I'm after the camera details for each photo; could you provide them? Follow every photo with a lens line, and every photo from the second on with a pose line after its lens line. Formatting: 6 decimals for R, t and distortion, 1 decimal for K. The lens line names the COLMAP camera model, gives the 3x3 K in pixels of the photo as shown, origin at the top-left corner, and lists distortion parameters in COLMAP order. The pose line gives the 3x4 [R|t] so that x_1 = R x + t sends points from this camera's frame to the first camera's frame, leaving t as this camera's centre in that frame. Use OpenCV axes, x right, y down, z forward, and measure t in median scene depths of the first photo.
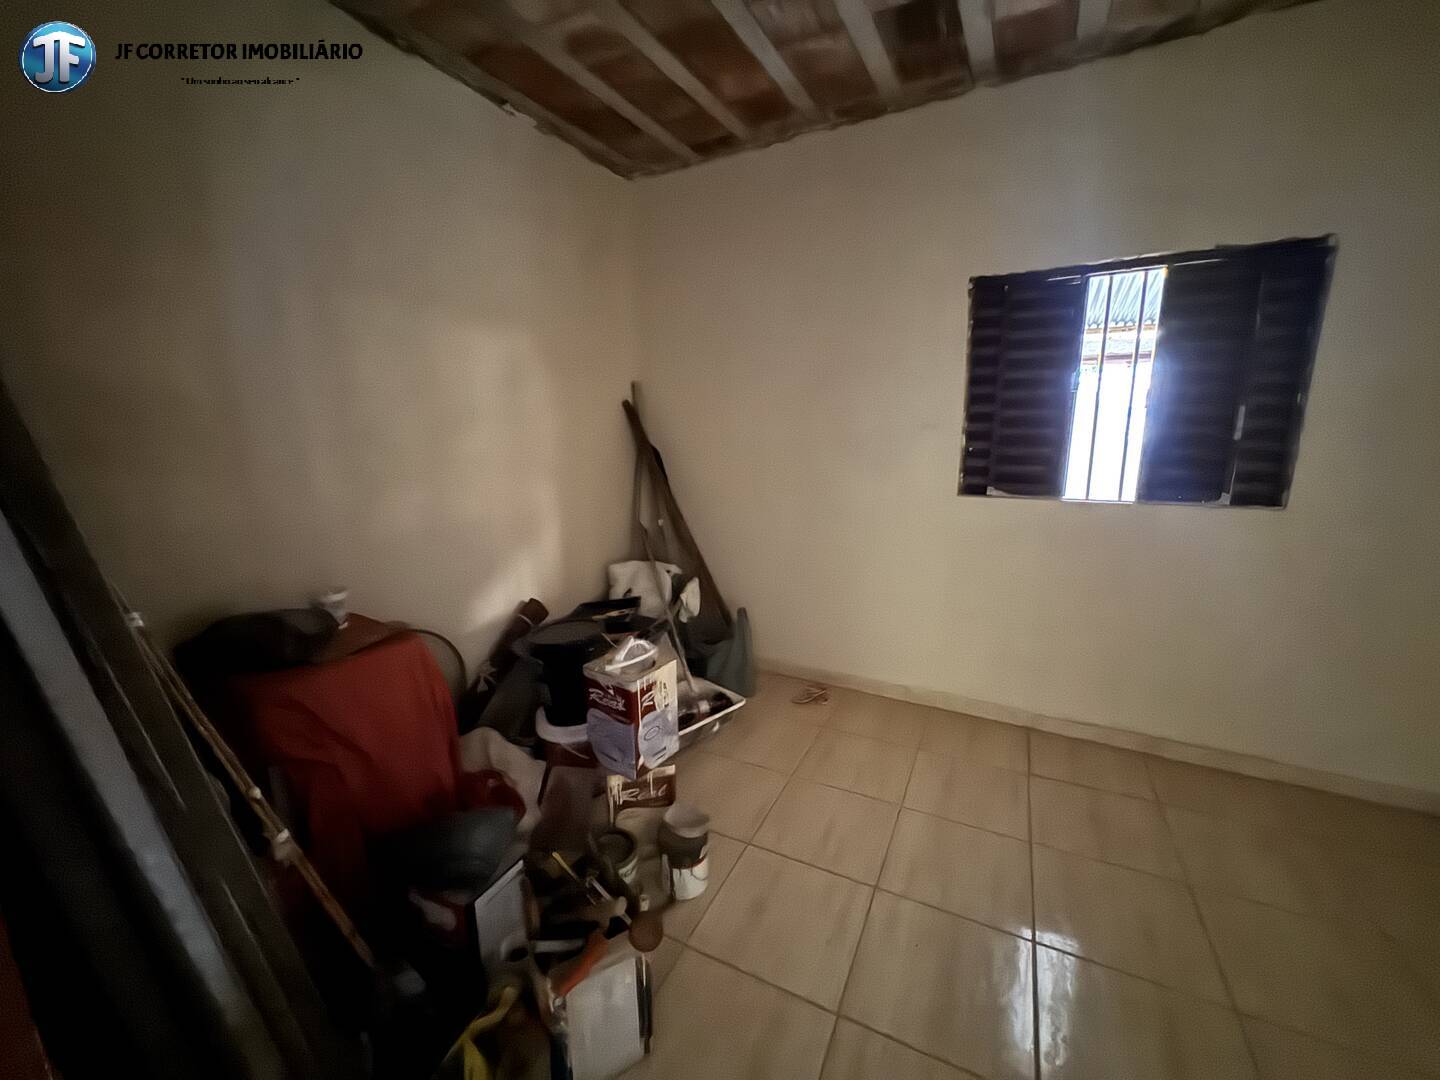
lens RADIAL K [[574.4, 0, 718.7], [0, 574.4, 539.5], [0, 0, 1]] dist [-0.001205, 0.000161]
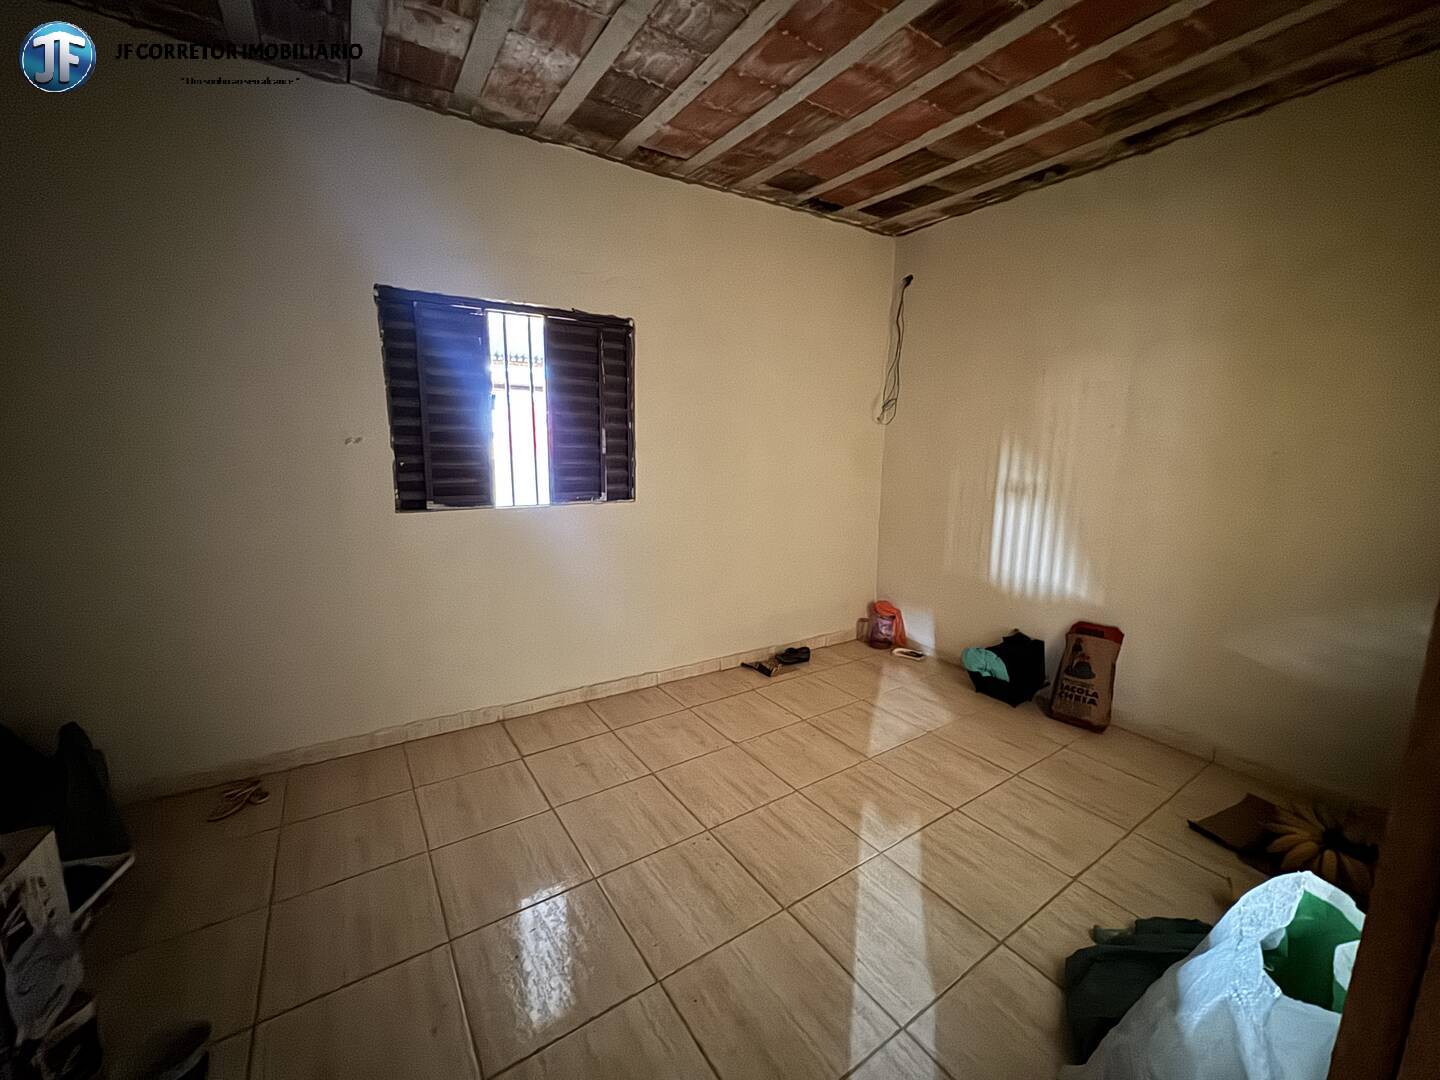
lens RADIAL K [[574.4, 0, 718.7], [0, 574.4, 539.5], [0, 0, 1]] dist [-0.001205, 0.000161]
pose [[0.488509, -0.127366, 0.863213, -0.171233], [0.155030, 0.986219, 0.057781, -0.006330], [-0.858676, 0.105597, 0.501522, 0.085498]]
